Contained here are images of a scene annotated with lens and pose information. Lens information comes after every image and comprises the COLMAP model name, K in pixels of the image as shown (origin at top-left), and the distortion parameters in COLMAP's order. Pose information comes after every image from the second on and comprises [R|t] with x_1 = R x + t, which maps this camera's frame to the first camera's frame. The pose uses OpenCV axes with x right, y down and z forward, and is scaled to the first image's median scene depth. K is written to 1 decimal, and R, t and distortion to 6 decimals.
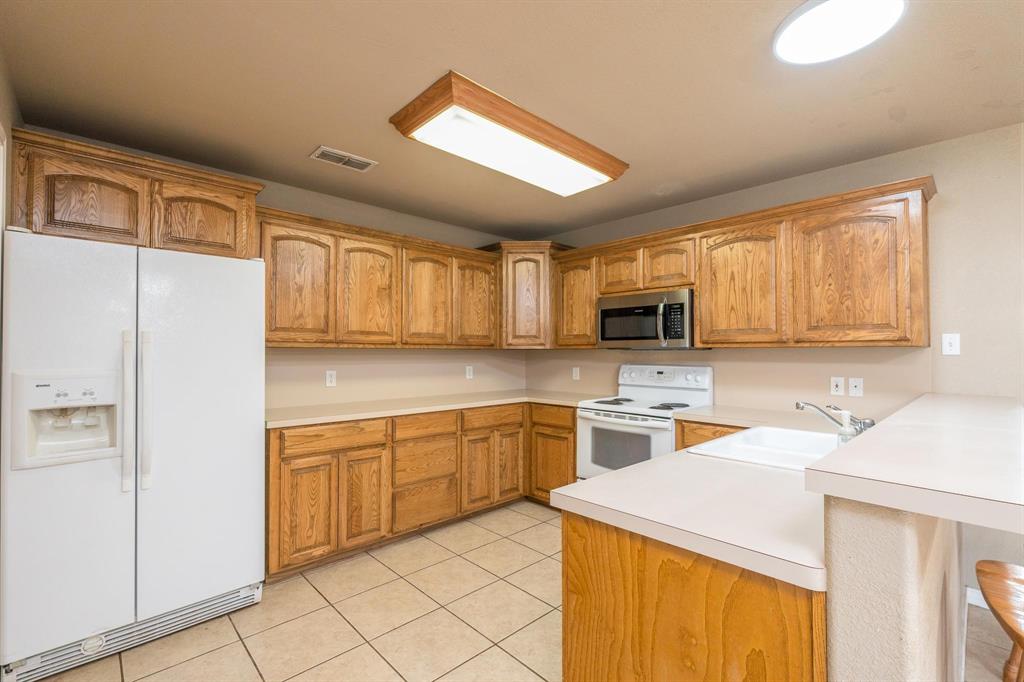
lens RADIAL K [[458.7, 0, 515.3], [0, 458.7, 337.2], [0, 0, 1]] dist [0.002590, -0.000087]
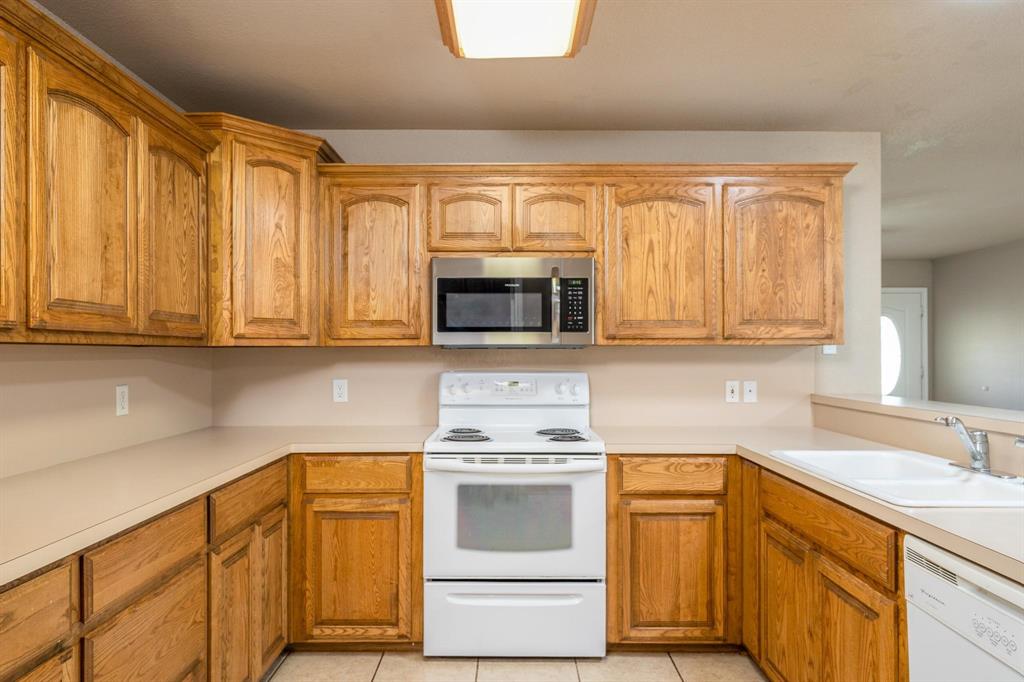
lens RADIAL K [[626.8, 0, 519.5], [0, 626.8, 349.0], [0, 0, 1]] dist [0.022295, -0.000578]
pose [[0.687183, -0.000543, 0.726485, -0.321846], [-0.020224, 0.999598, 0.019876, 0.011195], [-0.726203, -0.028351, 0.686895, 0.386026]]
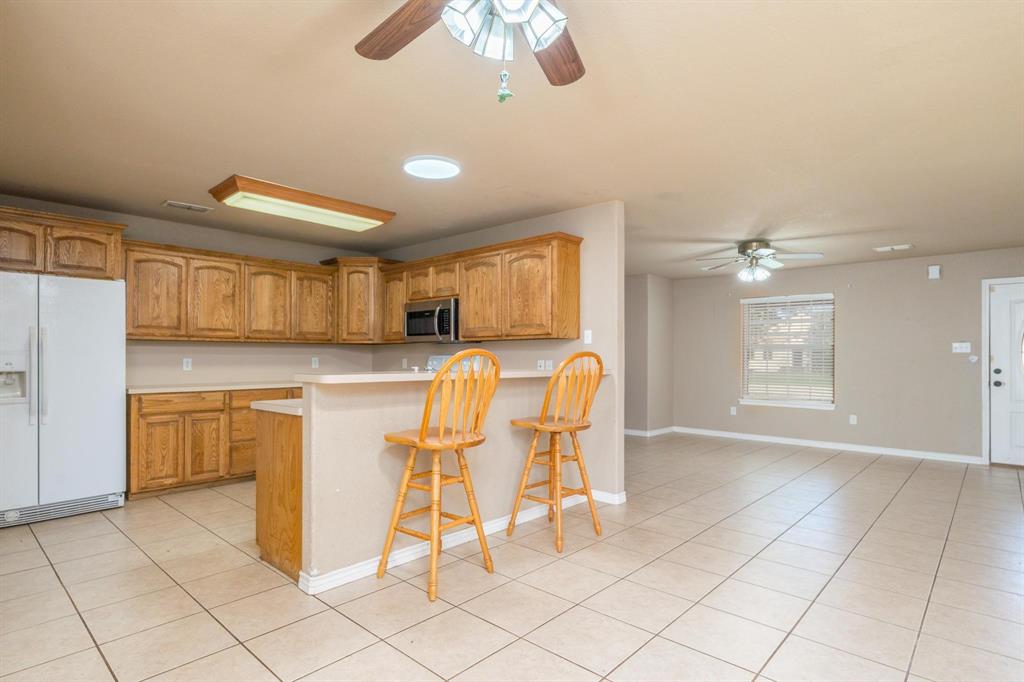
lens RADIAL K [[534.2, 0, 521.8], [0, 534.2, 345.4], [0, 0, 1]] dist [-0.010809, 0.002506]
pose [[0.997134, 0.000168, 0.075653, 0.403963], [-0.001192, 0.999908, 0.013490, 0.012850], [-0.075644, -0.013542, 0.997043, -0.544902]]
